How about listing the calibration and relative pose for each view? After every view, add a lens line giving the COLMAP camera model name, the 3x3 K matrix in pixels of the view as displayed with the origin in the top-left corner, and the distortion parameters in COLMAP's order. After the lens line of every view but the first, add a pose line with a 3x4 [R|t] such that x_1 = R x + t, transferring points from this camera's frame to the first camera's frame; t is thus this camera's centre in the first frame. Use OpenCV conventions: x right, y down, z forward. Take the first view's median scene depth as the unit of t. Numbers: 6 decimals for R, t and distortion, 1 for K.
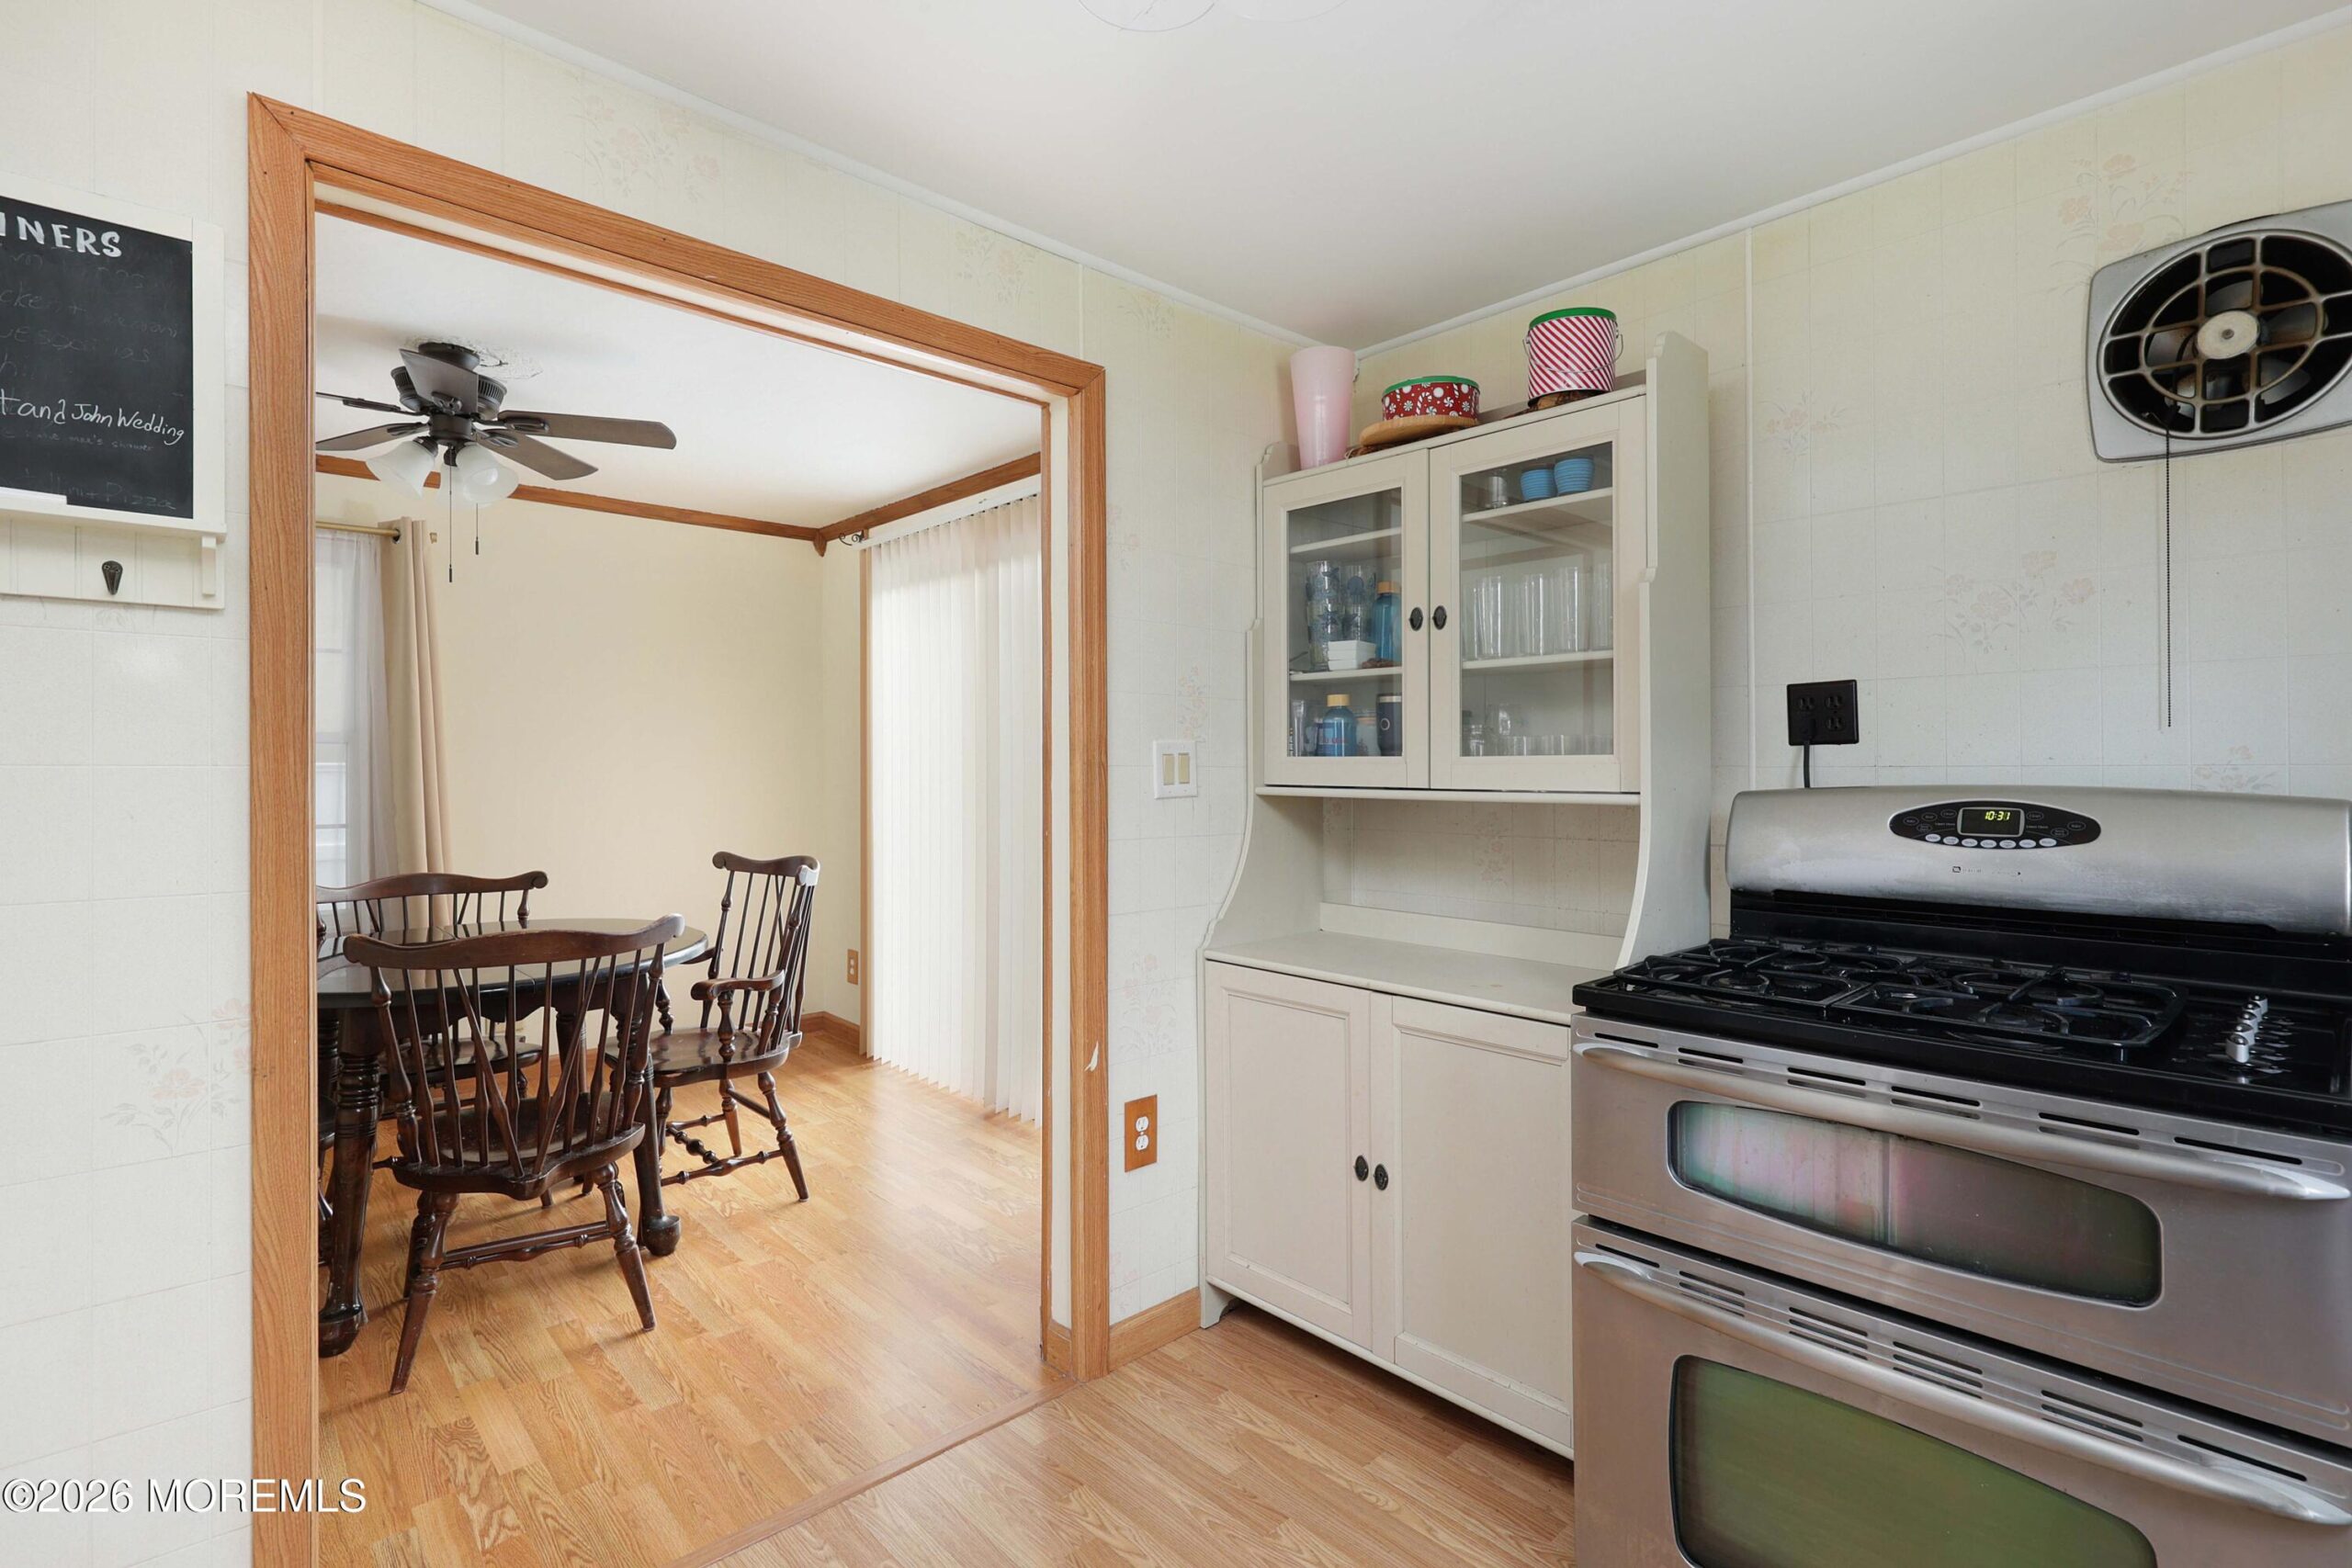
lens RADIAL K [[1110.4, 0, 1175.2], [0, 1110.4, 769.1], [0, 0, 1]] dist [-0.001401, -0.000104]
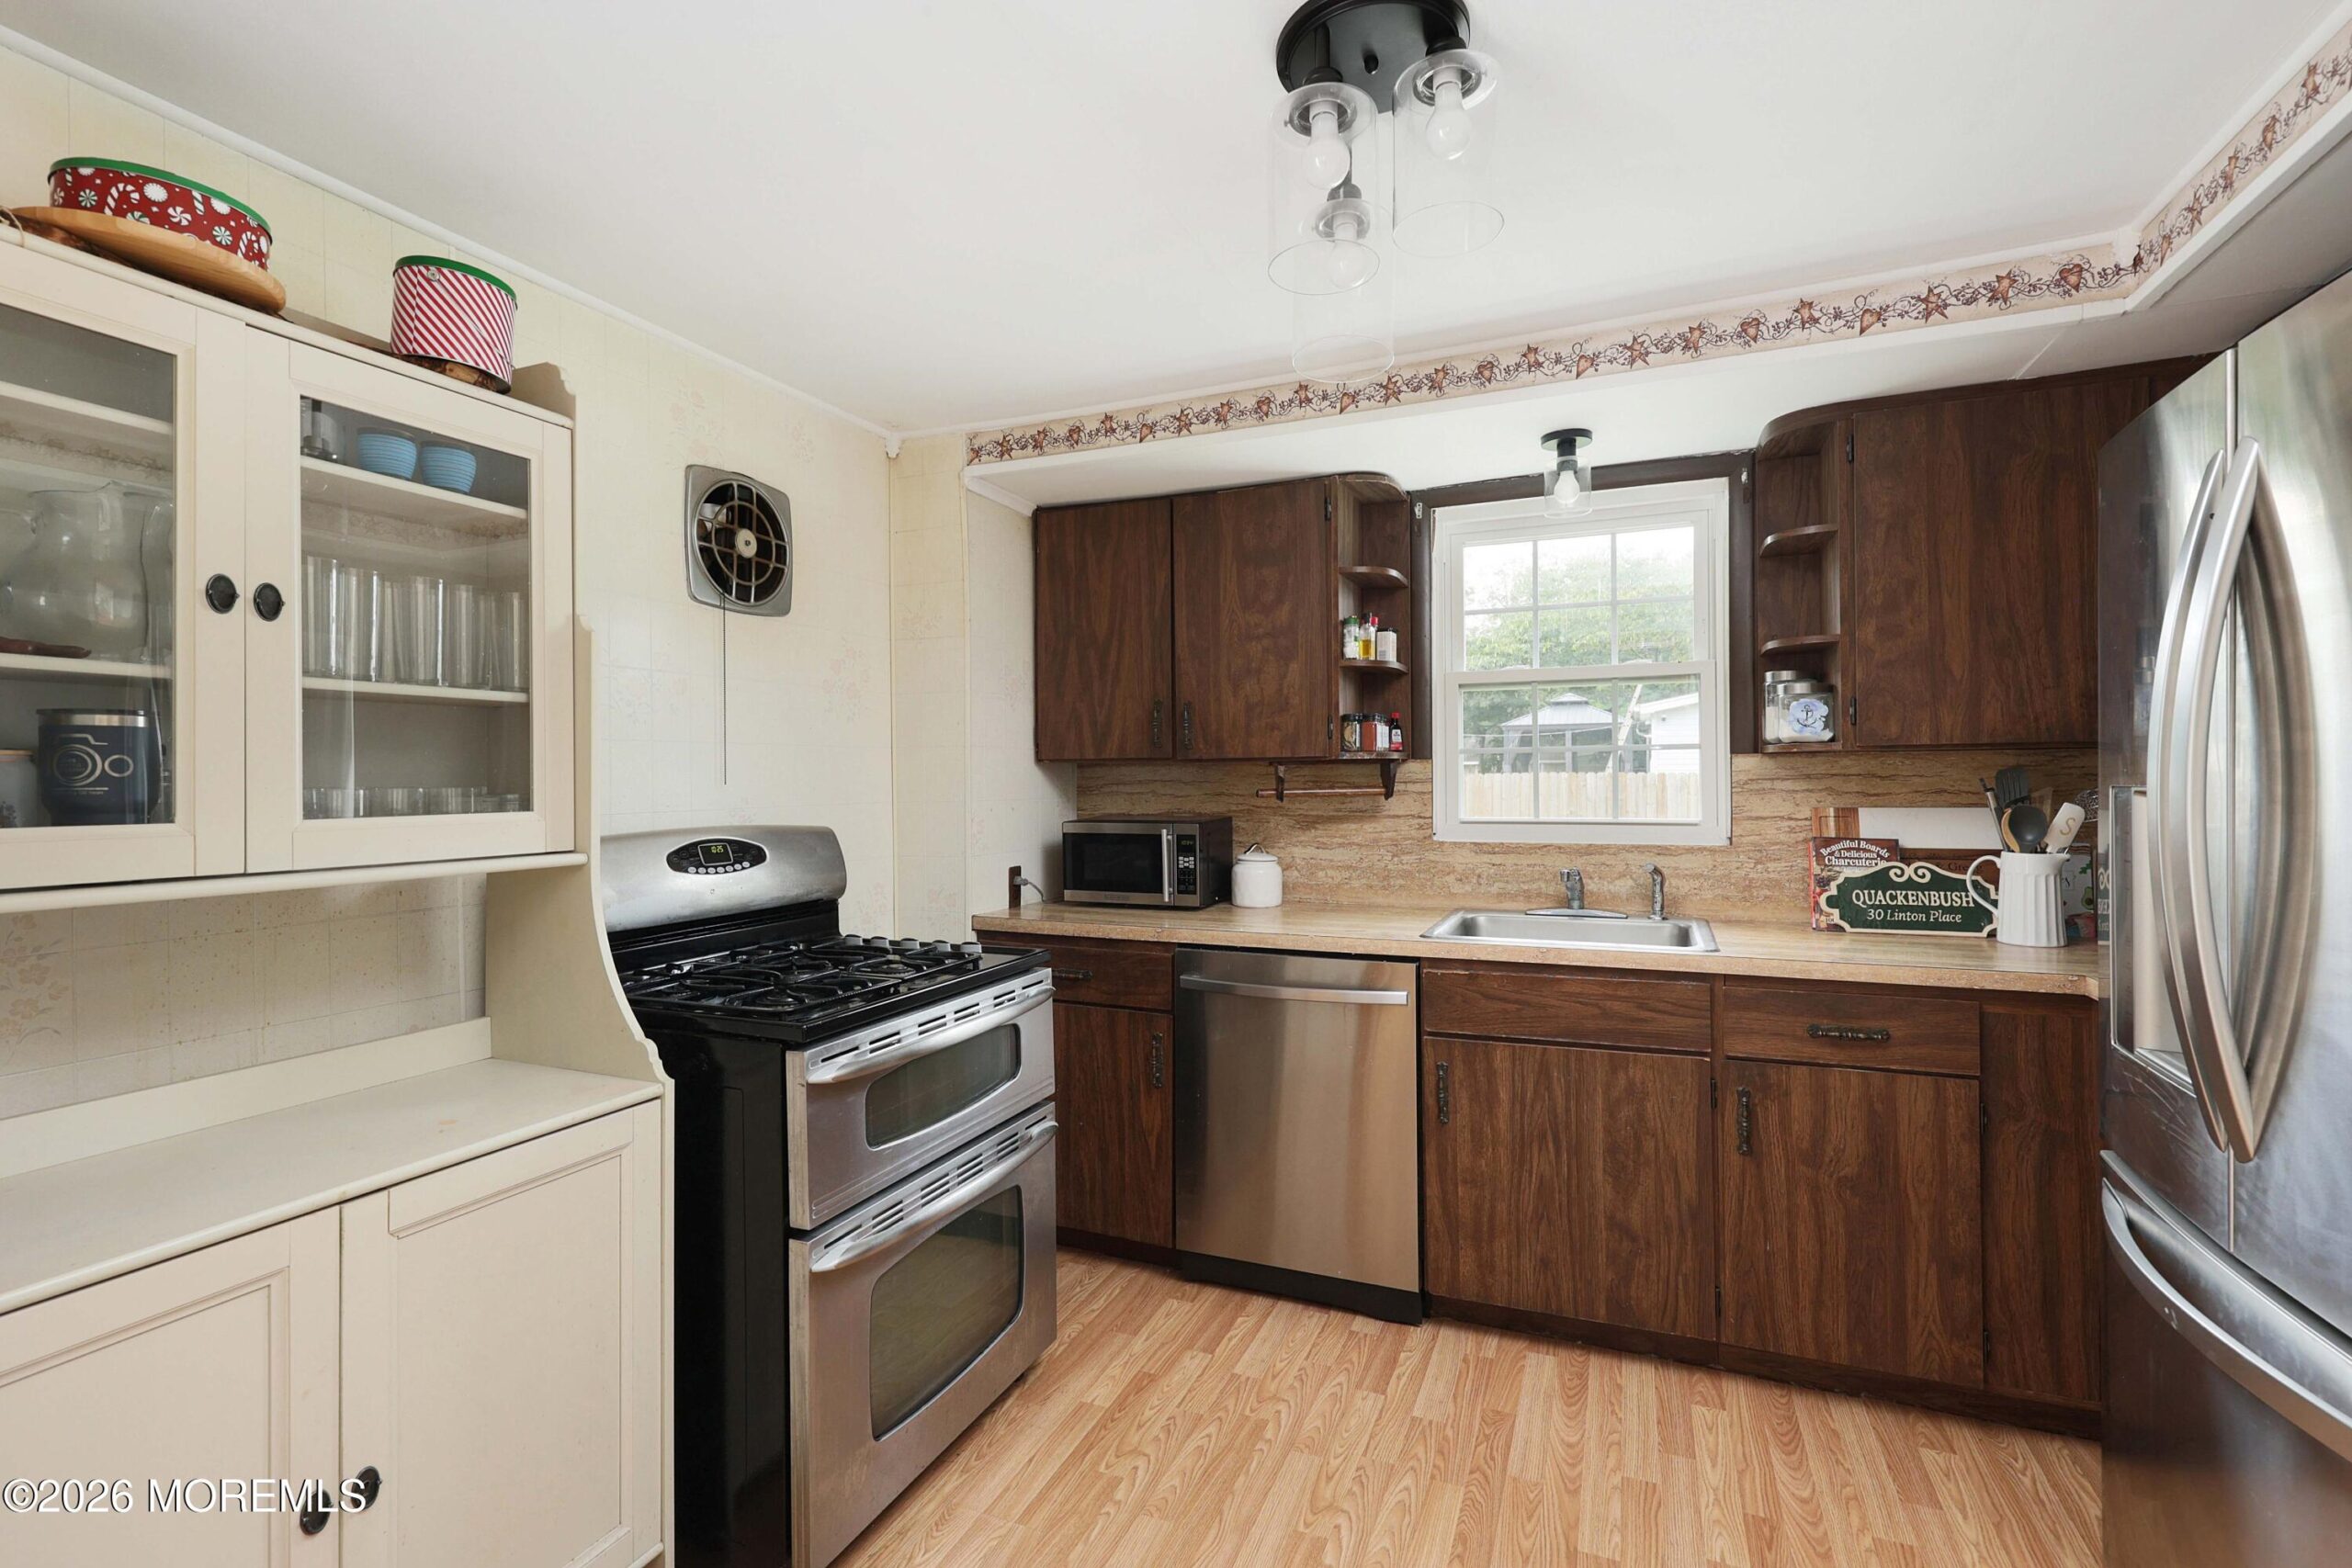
lens RADIAL K [[1062.3, 0, 1167.3], [0, 1062.3, 781.9], [0, 0, 1]] dist [-0.000208, 0.000183]
pose [[-0.403436, 0.000858, 0.915008, -0.556217], [0.008155, 0.999963, 0.002658, -0.033220], [-0.914972, 0.008534, -0.403428, 0.827148]]
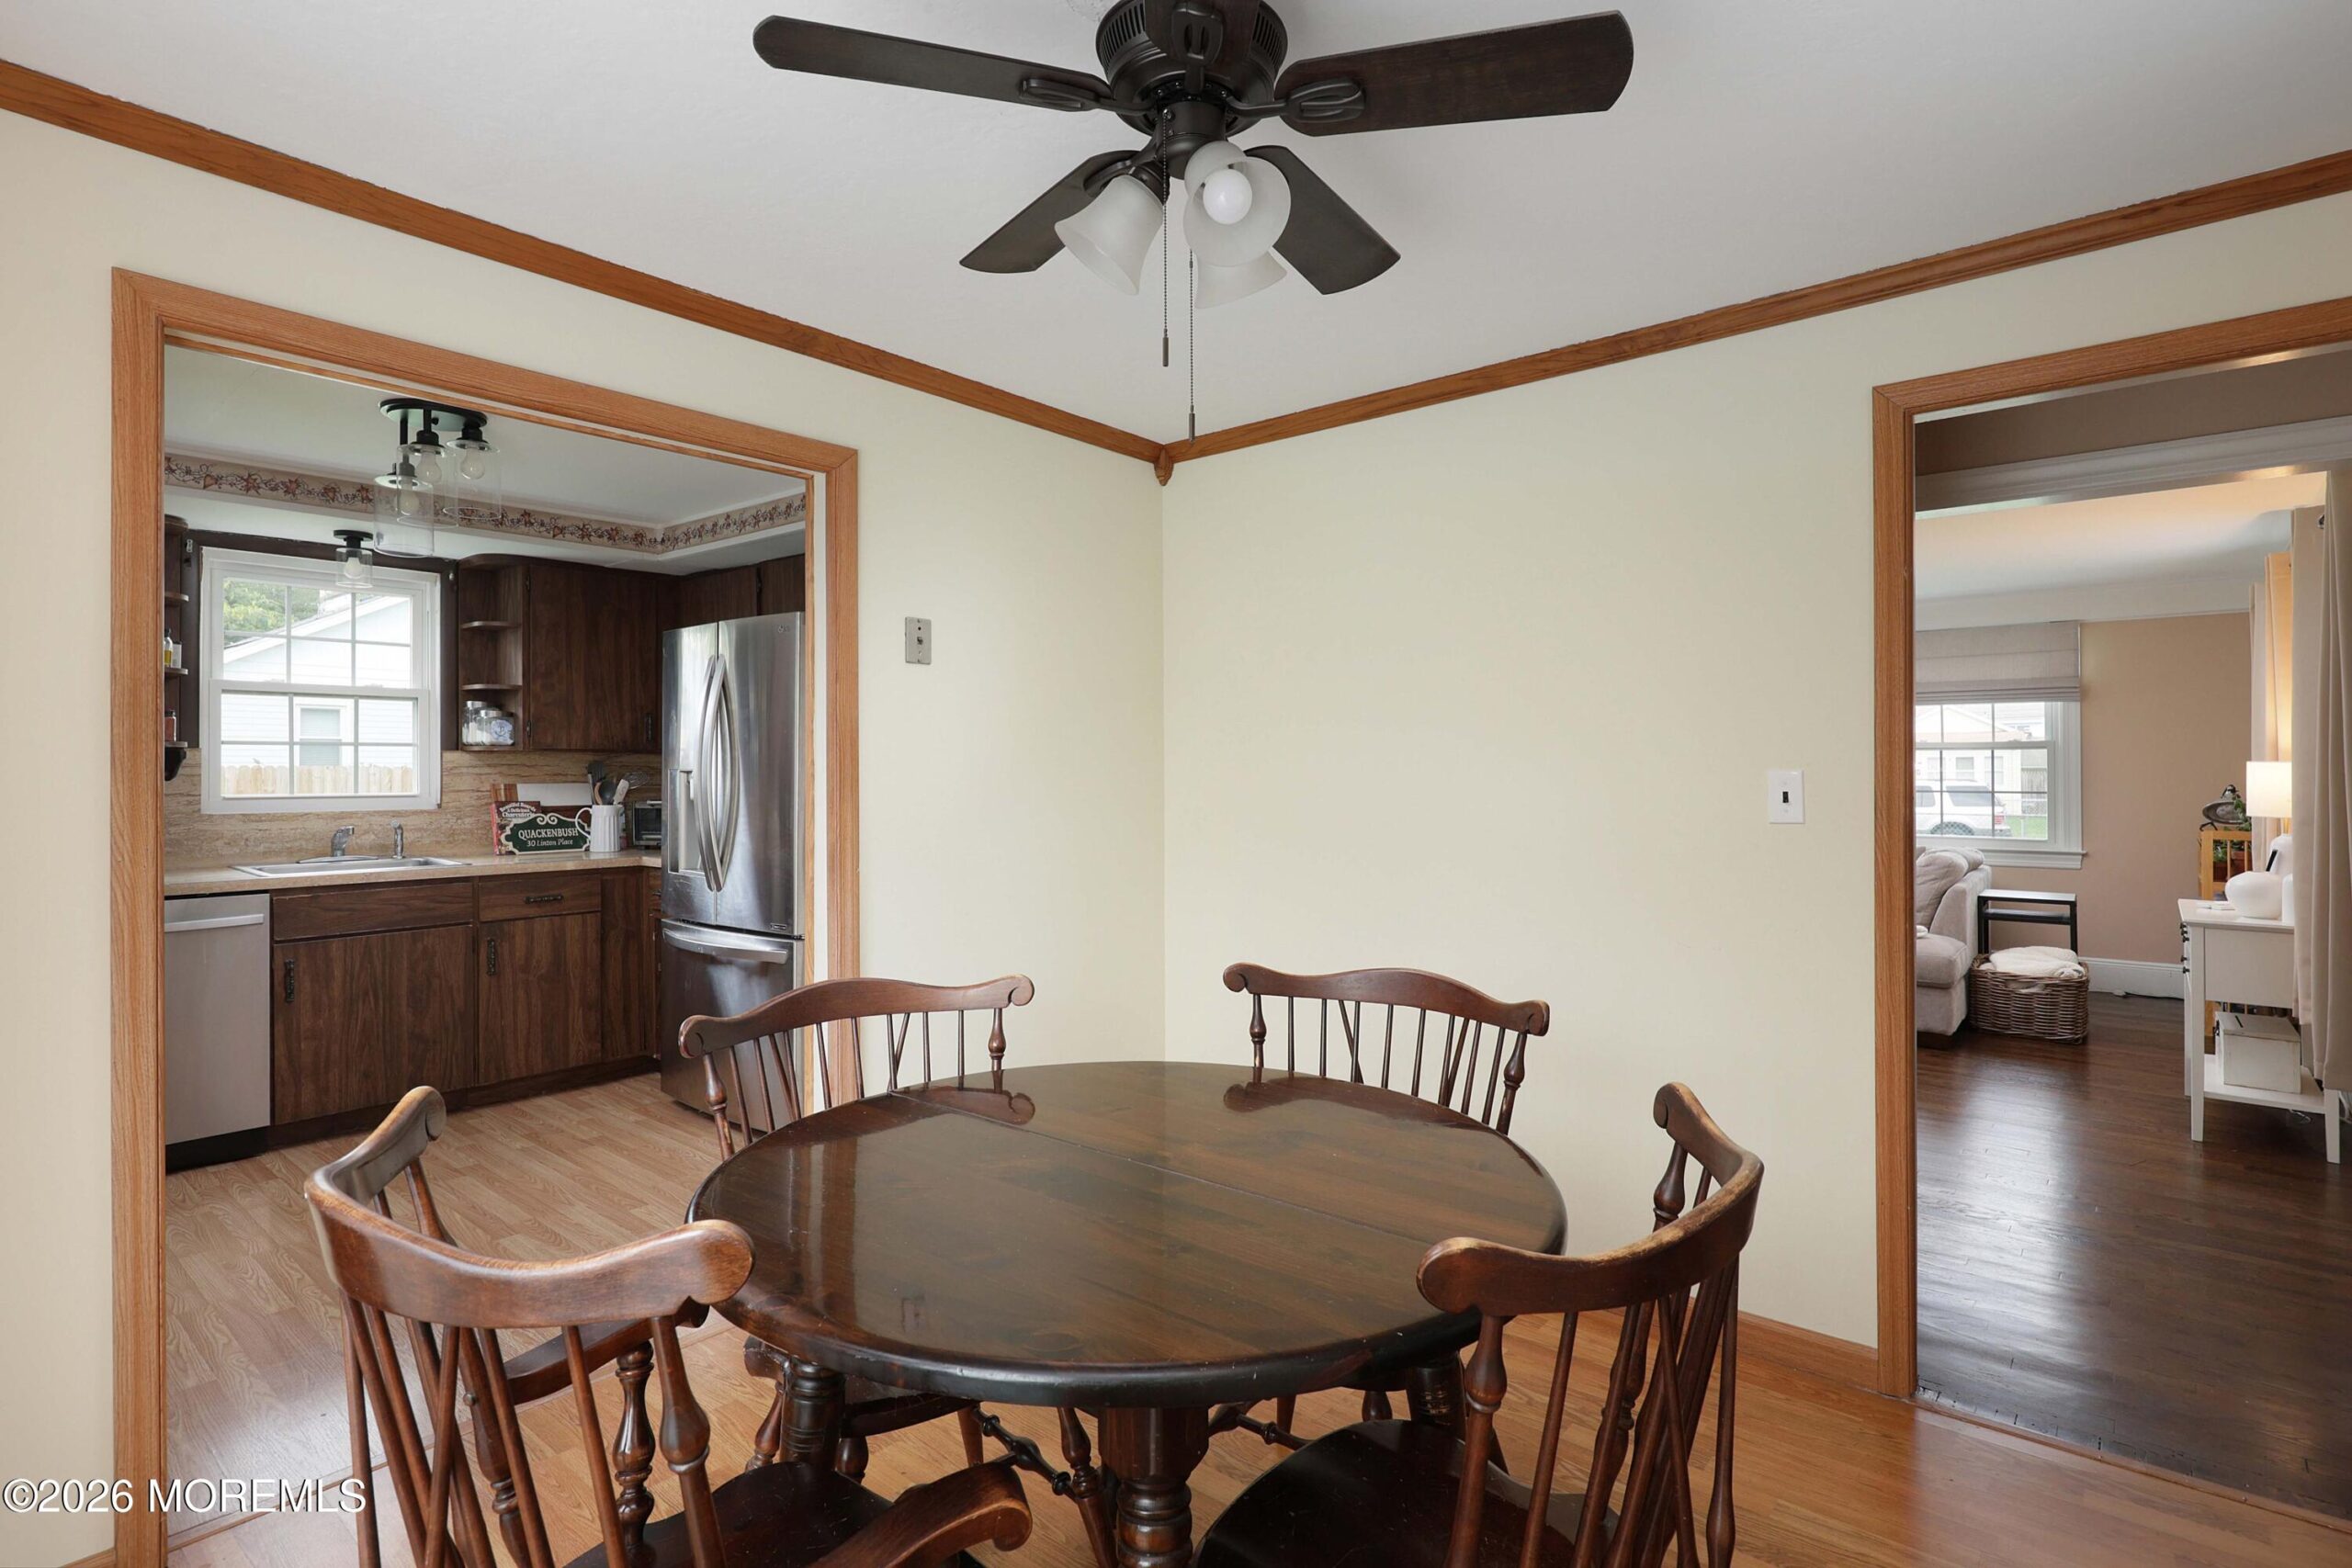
lens RADIAL K [[1159.6, 0, 1163.3], [0, 1159.6, 766.2], [0, 0, 1]] dist [-0.001360, 0.000166]
pose [[-0.994115, -0.000863, -0.108326, -0.787205], [-0.000467, 0.999993, -0.003683, -0.020516], [0.108328, -0.003611, -0.994109, 2.057271]]
